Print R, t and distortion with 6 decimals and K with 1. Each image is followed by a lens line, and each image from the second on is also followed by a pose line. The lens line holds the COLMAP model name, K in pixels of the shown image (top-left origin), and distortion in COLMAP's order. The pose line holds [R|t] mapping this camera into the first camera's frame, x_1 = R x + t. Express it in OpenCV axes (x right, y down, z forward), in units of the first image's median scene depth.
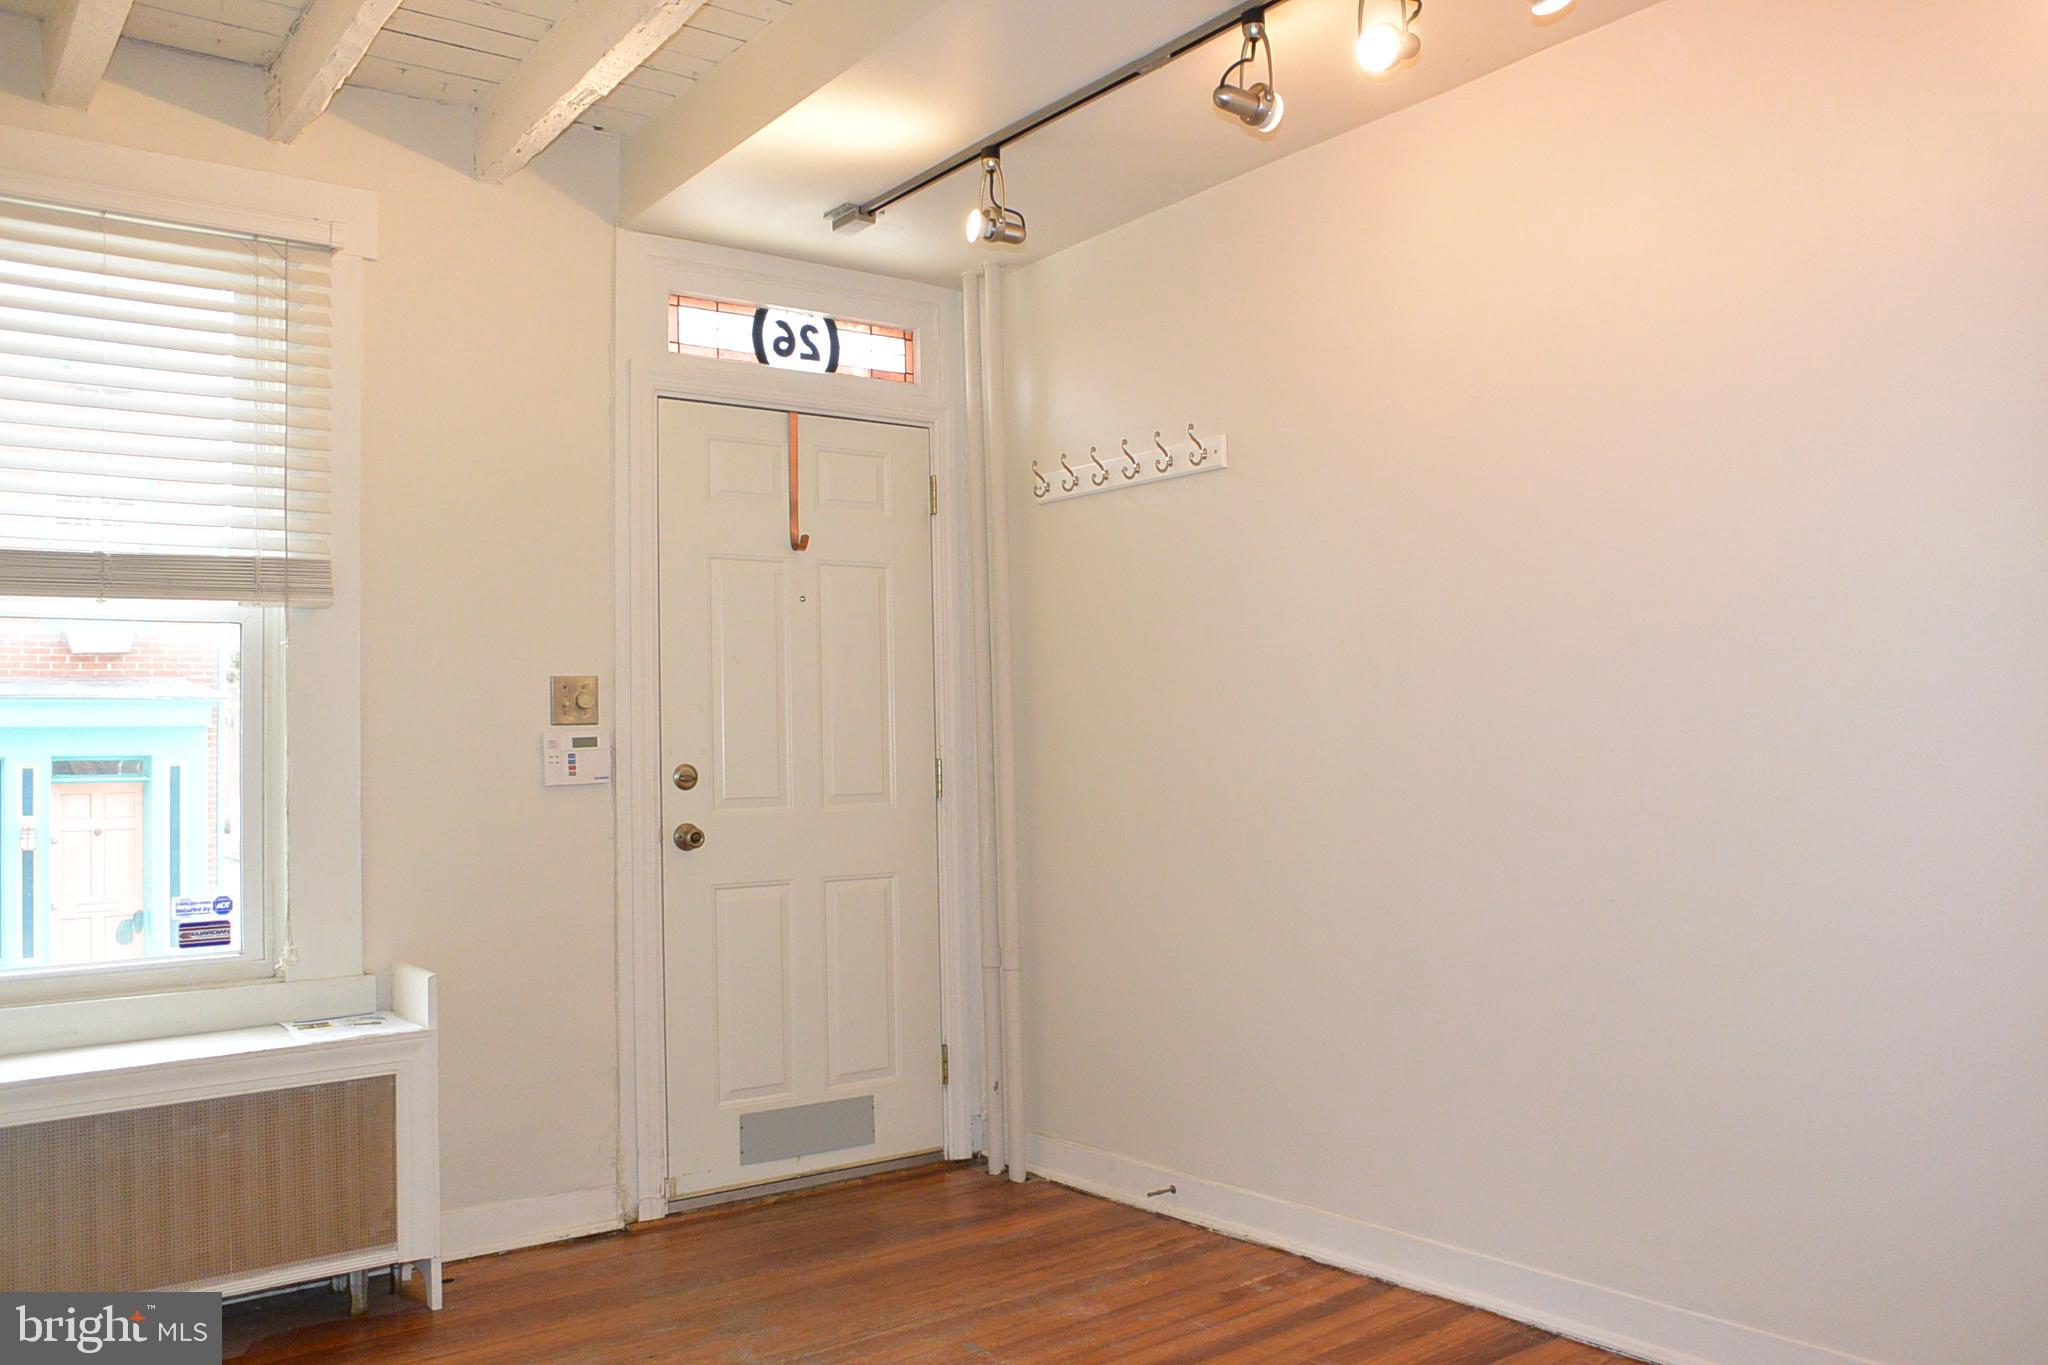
lens RADIAL K [[1607.8, 0, 1009.4], [0, 1607.8, 681.2], [0, 0, 1]] dist [-0.089577, 0.070566]
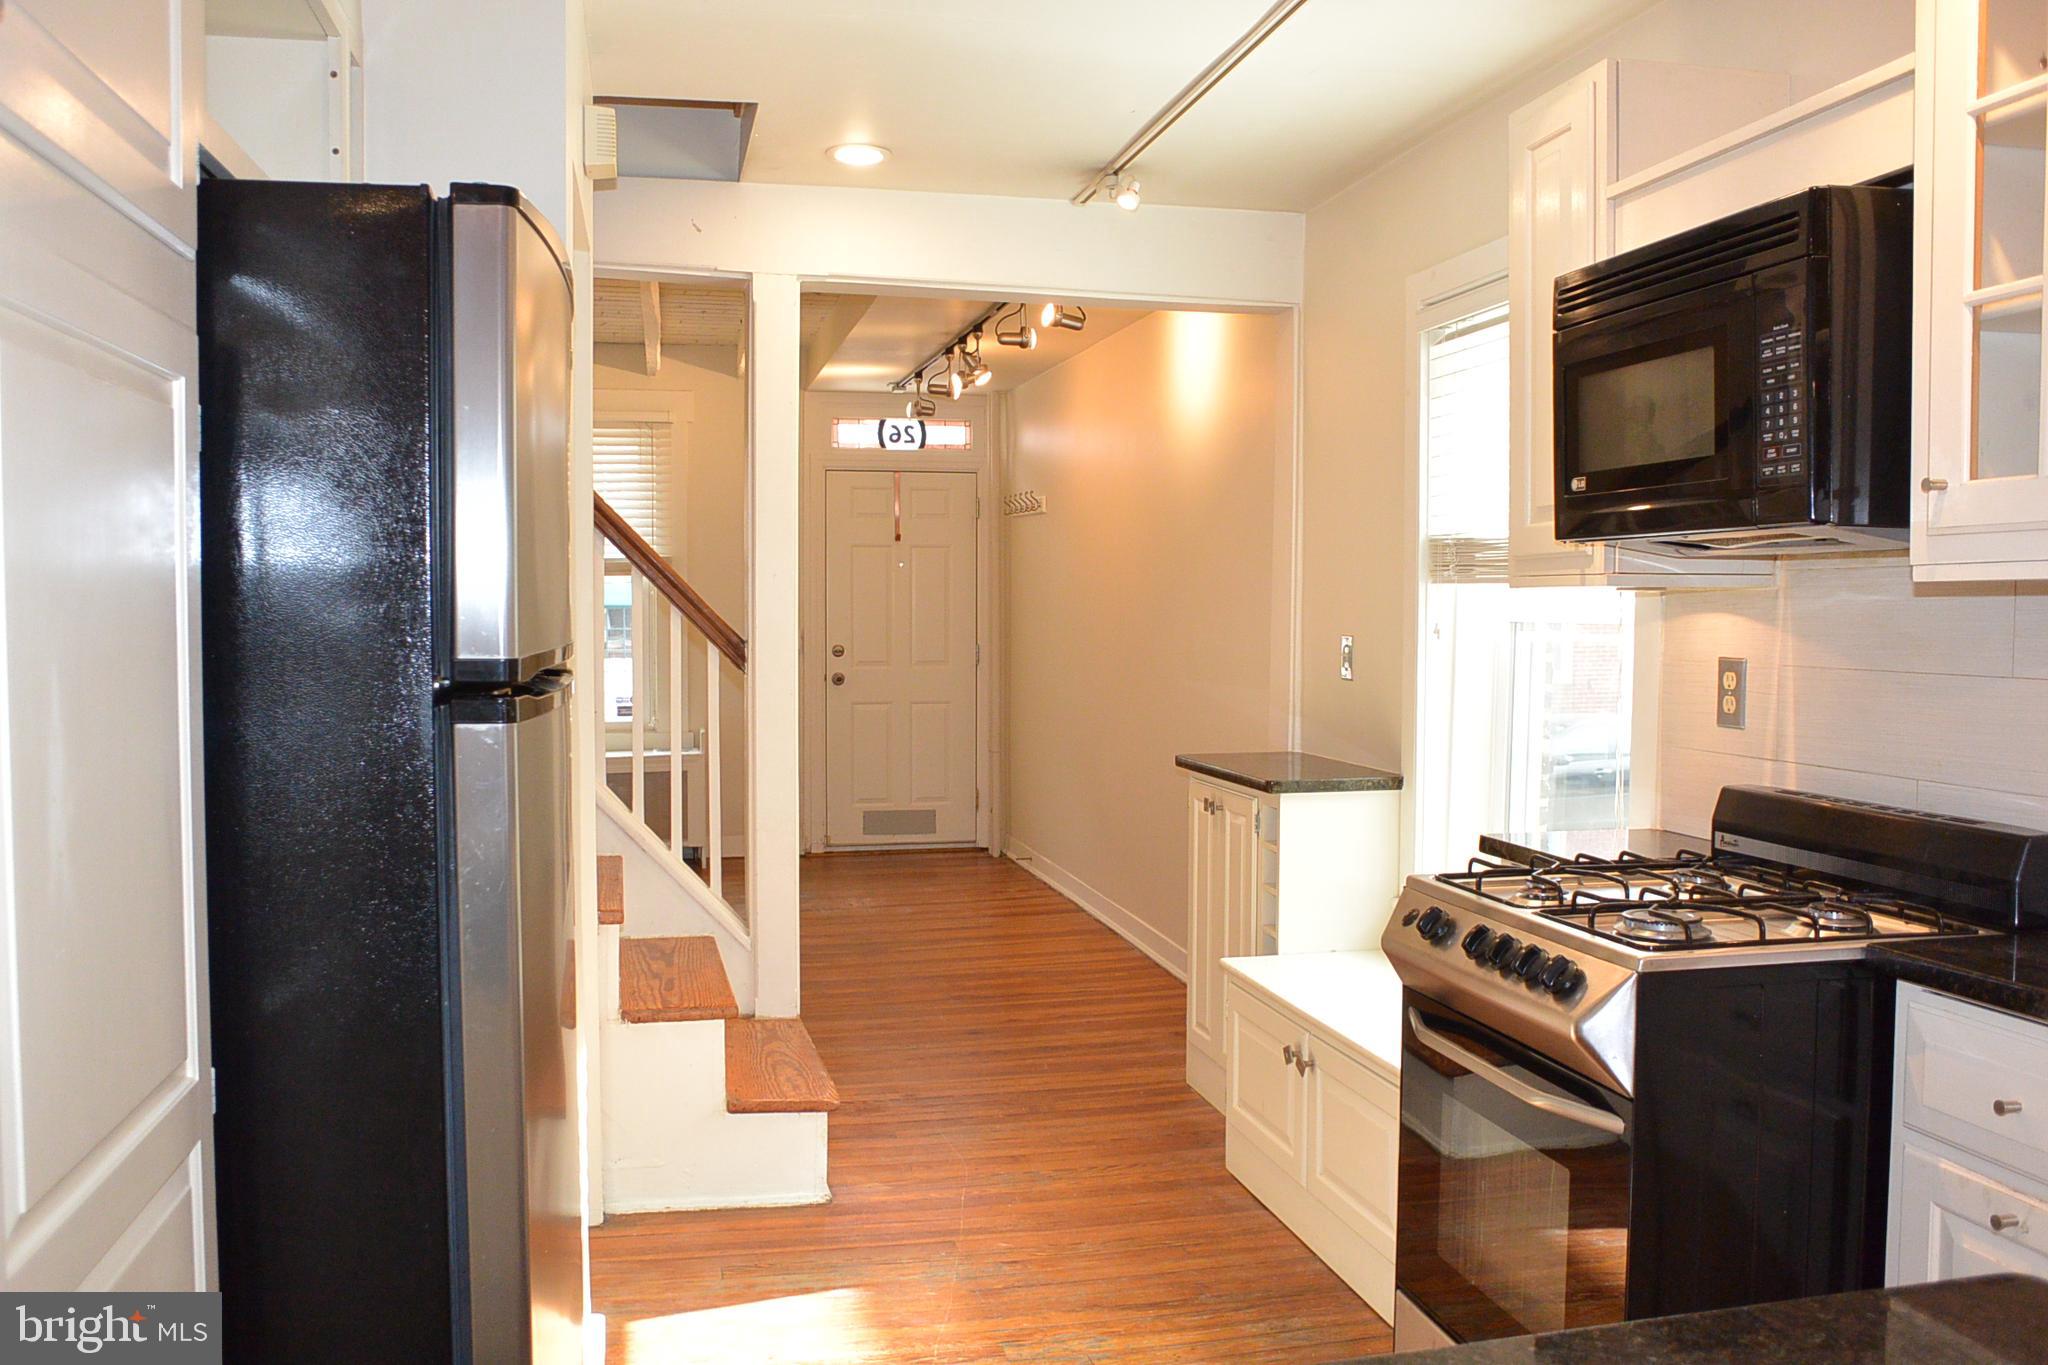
lens RADIAL K [[1607.8, 0, 1009.4], [0, 1607.8, 681.2], [0, 0, 1]] dist [-0.089577, 0.070566]
pose [[0.913481, 0.044900, -0.404397, 0.890412], [-0.003355, 0.994690, 0.102861, -0.123058], [0.406868, -0.092604, 0.908781, -0.870153]]
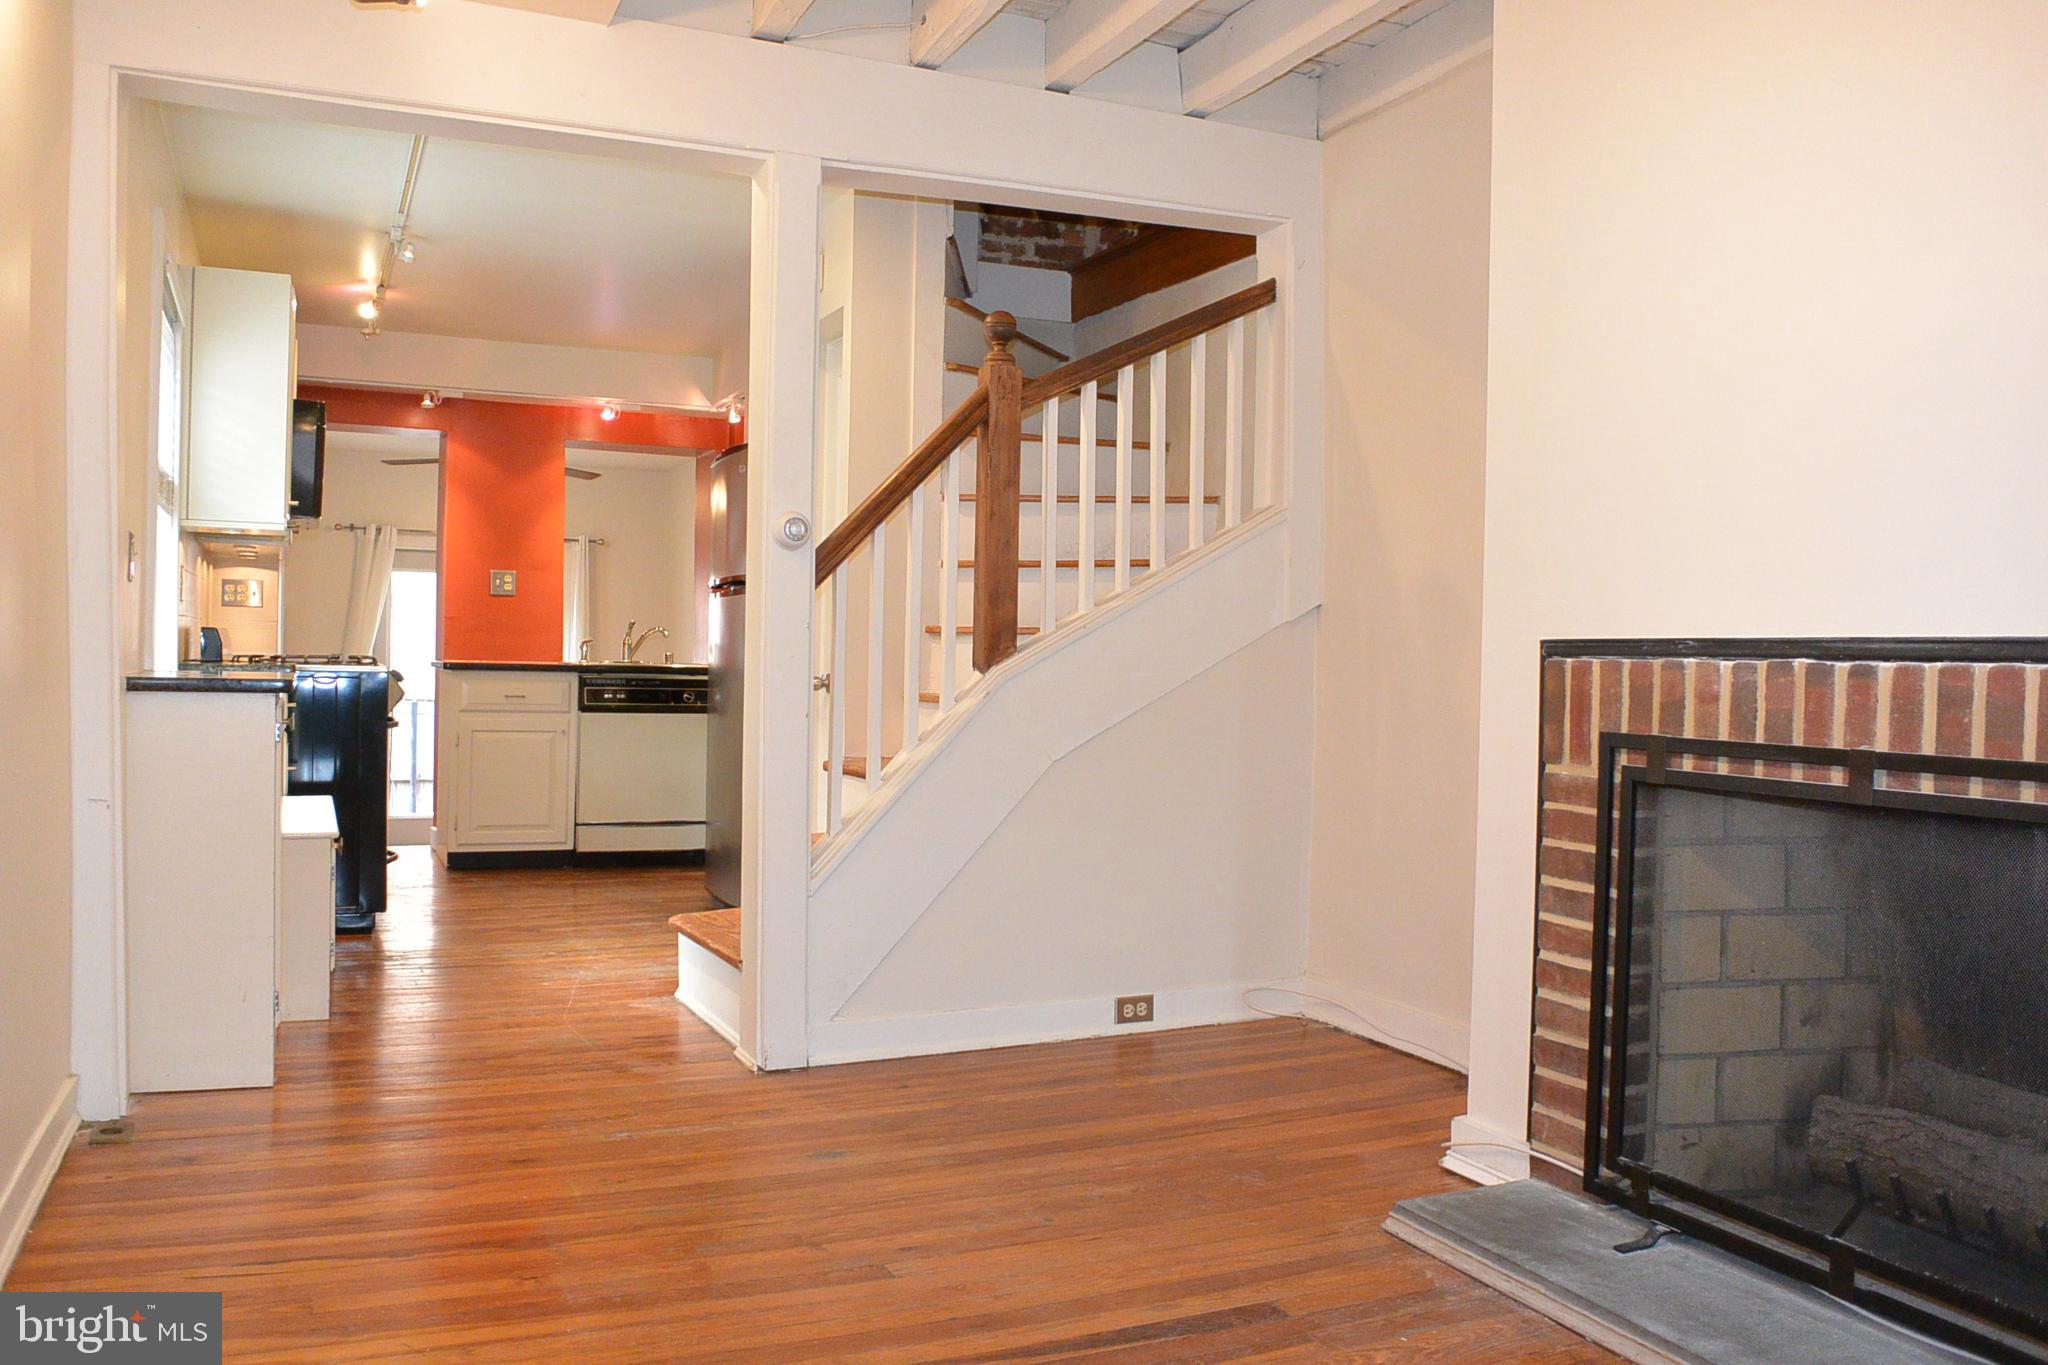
lens RADIAL K [[1607.8, 0, 1009.4], [0, 1607.8, 681.2], [0, 0, 1]] dist [-0.089577, 0.070566]
pose [[-0.976693, 0.001599, 0.214633, -0.059529], [-0.006901, 0.999221, -0.038844, 0.078841], [-0.214528, -0.039420, -0.975922, 1.010221]]
